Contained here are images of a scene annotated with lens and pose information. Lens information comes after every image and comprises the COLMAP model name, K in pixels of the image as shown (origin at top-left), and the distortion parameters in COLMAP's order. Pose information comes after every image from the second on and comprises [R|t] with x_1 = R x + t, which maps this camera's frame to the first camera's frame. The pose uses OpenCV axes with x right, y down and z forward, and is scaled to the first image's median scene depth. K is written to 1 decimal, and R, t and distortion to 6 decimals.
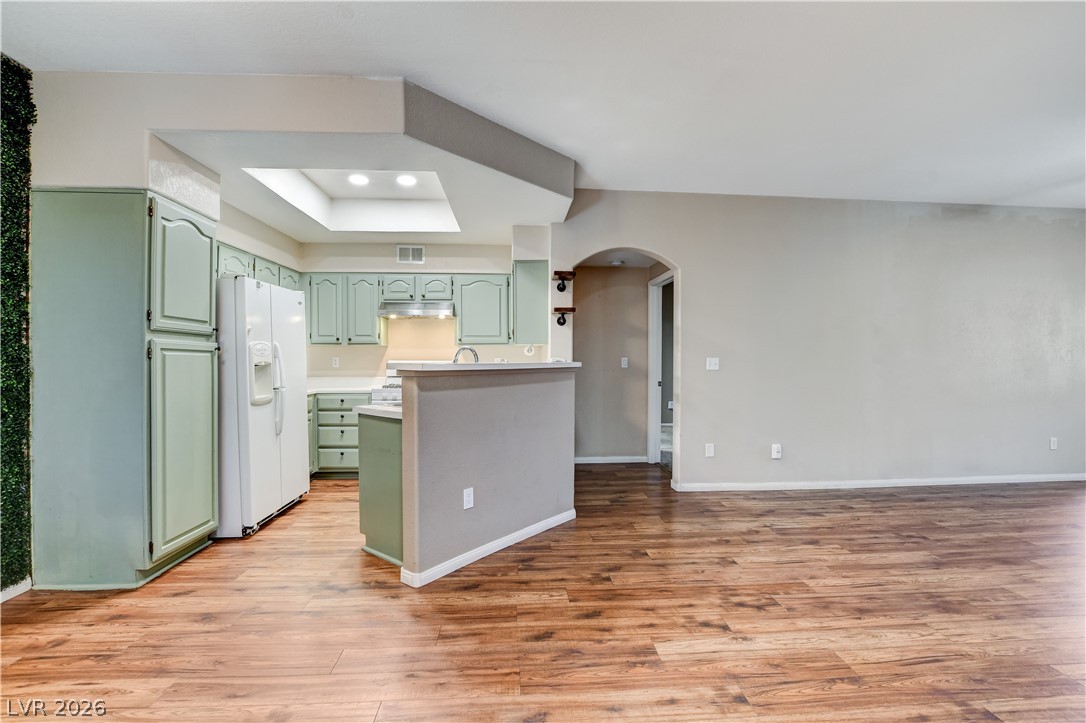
lens RADIAL K [[481.8, 0, 543.0], [0, 481.8, 361.5], [0, 0, 1]] dist [-0.037953, 0.007177]
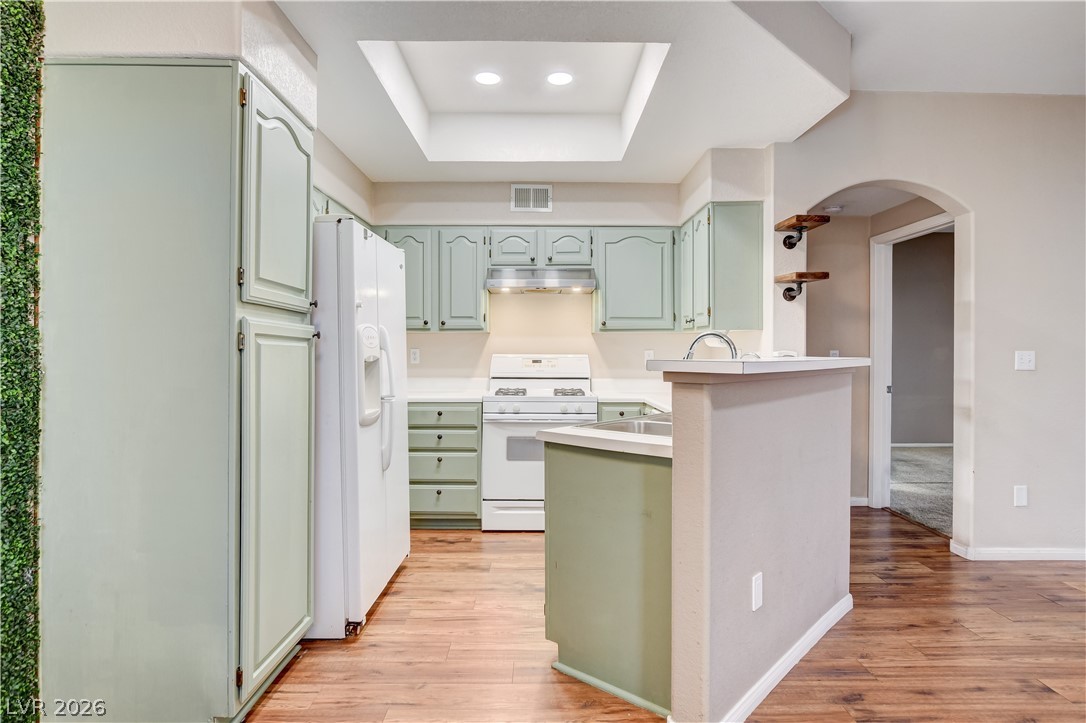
lens RADIAL K [[613.1, 0, 542.5], [0, 613.1, 350.0], [0, 0, 1]] dist [-0.013078, -0.000380]
pose [[0.998284, 0.001634, -0.058529, -0.328012], [-0.002077, 0.999970, -0.007514, -0.002202], [0.058515, 0.007622, 0.998257, 0.210672]]
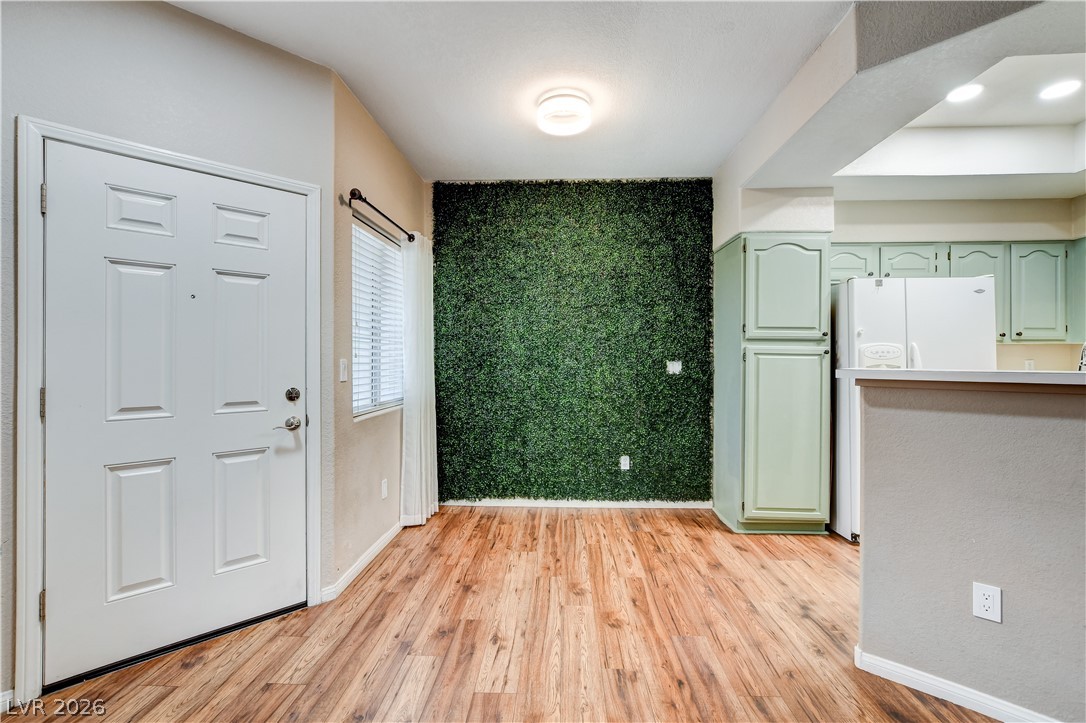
lens RADIAL K [[475.6, 0, 543.5], [0, 475.6, 360.0], [0, 0, 1]] dist [-0.021847, 0.007190]
pose [[-0.109455, 0.000136, -0.993992, 0.412947], [-0.006327, 0.999980, 0.000834, -0.005950], [0.993972, 0.006381, -0.109452, 0.460782]]
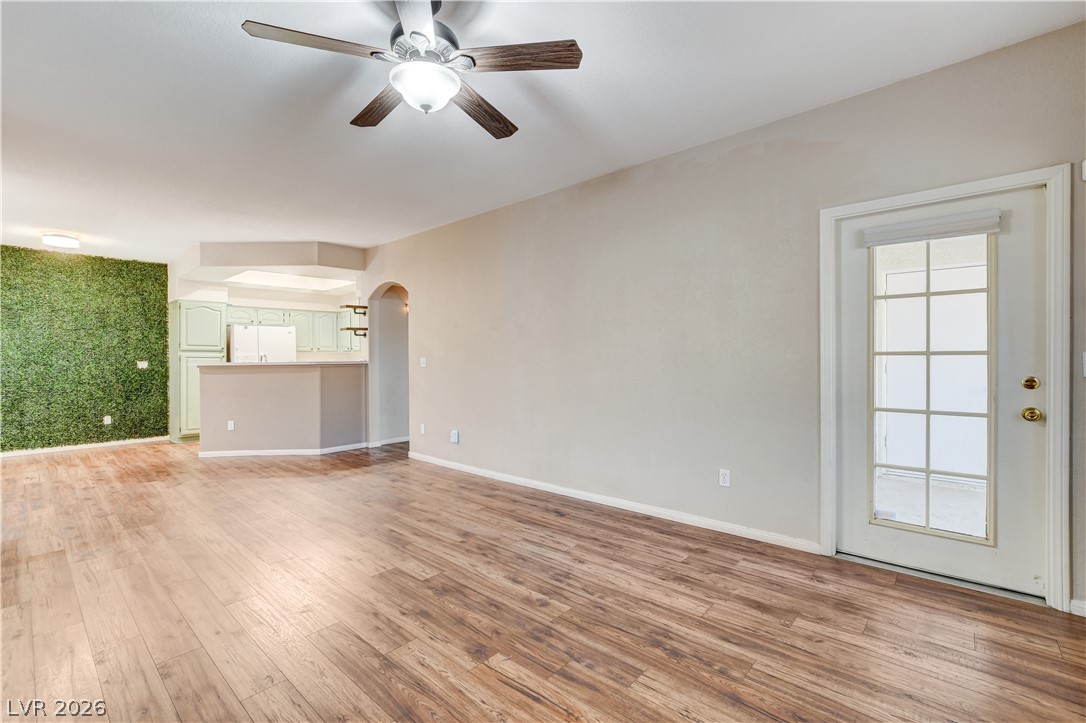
lens RADIAL K [[475.6, 0, 543.5], [0, 475.6, 360.0], [0, 0, 1]] dist [-0.021847, 0.007190]
pose [[0.701821, -0.004420, -0.712339, 2.049107], [0.004452, 0.999988, -0.001818, 0.002183], [0.712339, -0.001896, 0.701833, 0.453962]]
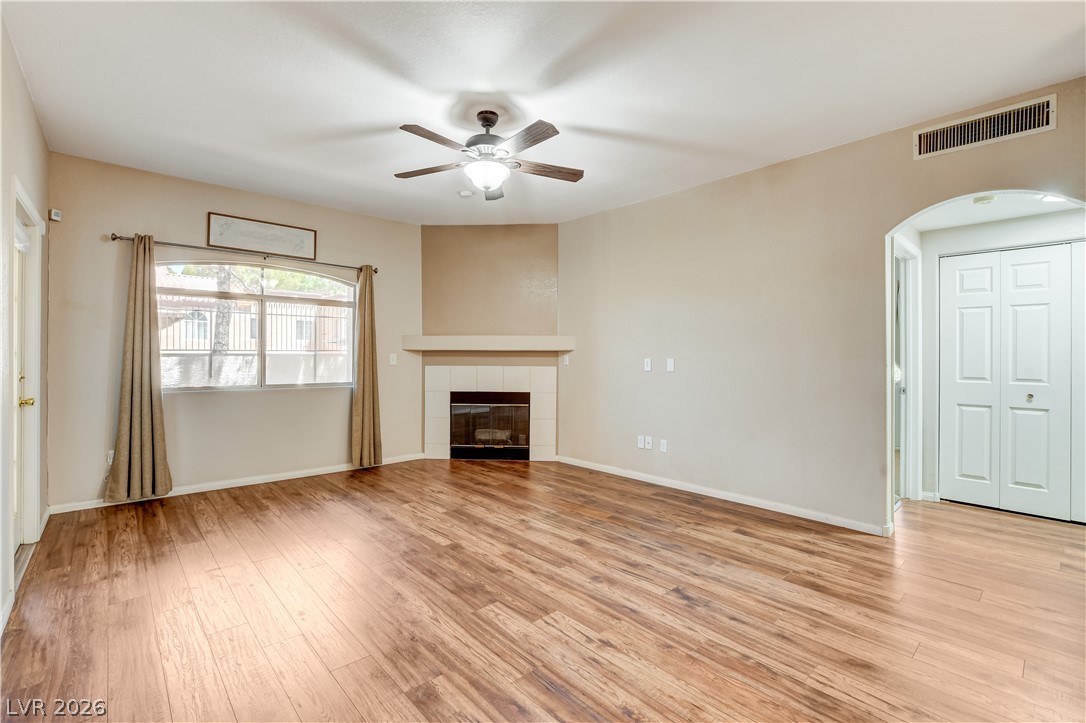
lens RADIAL K [[480.7, 0, 542.7], [0, 480.7, 353.4], [0, 0, 1]] dist [-0.021439, 0.001189]
pose [[-0.623440, -0.003497, 0.781863, 0.712168], [0.002279, 0.999978, 0.006289, -0.009332], [-0.781868, 0.005703, -0.623419, 1.272742]]
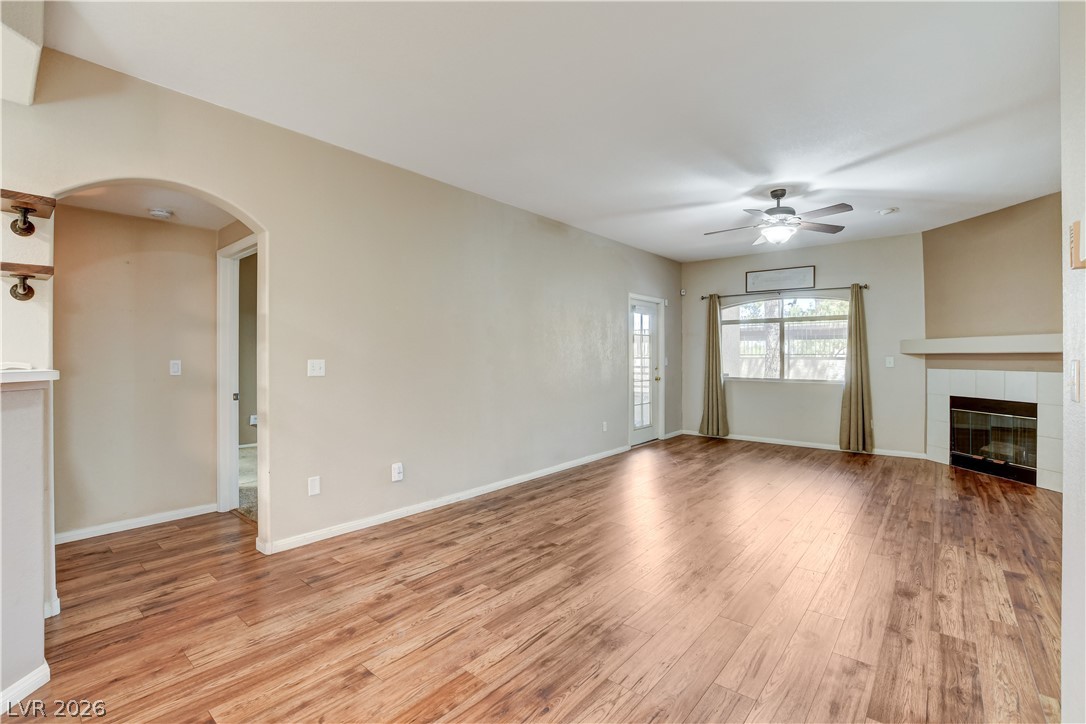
lens RADIAL K [[483.5, 0, 543.9], [0, 483.5, 354.9], [0, 0, 1]] dist [-0.036201, 0.004849]
pose [[0.691977, -0.000928, 0.721919, 0.087610], [0.011494, 0.999887, -0.009732, -0.005457], [-0.721828, 0.015032, 0.691909, 0.325196]]
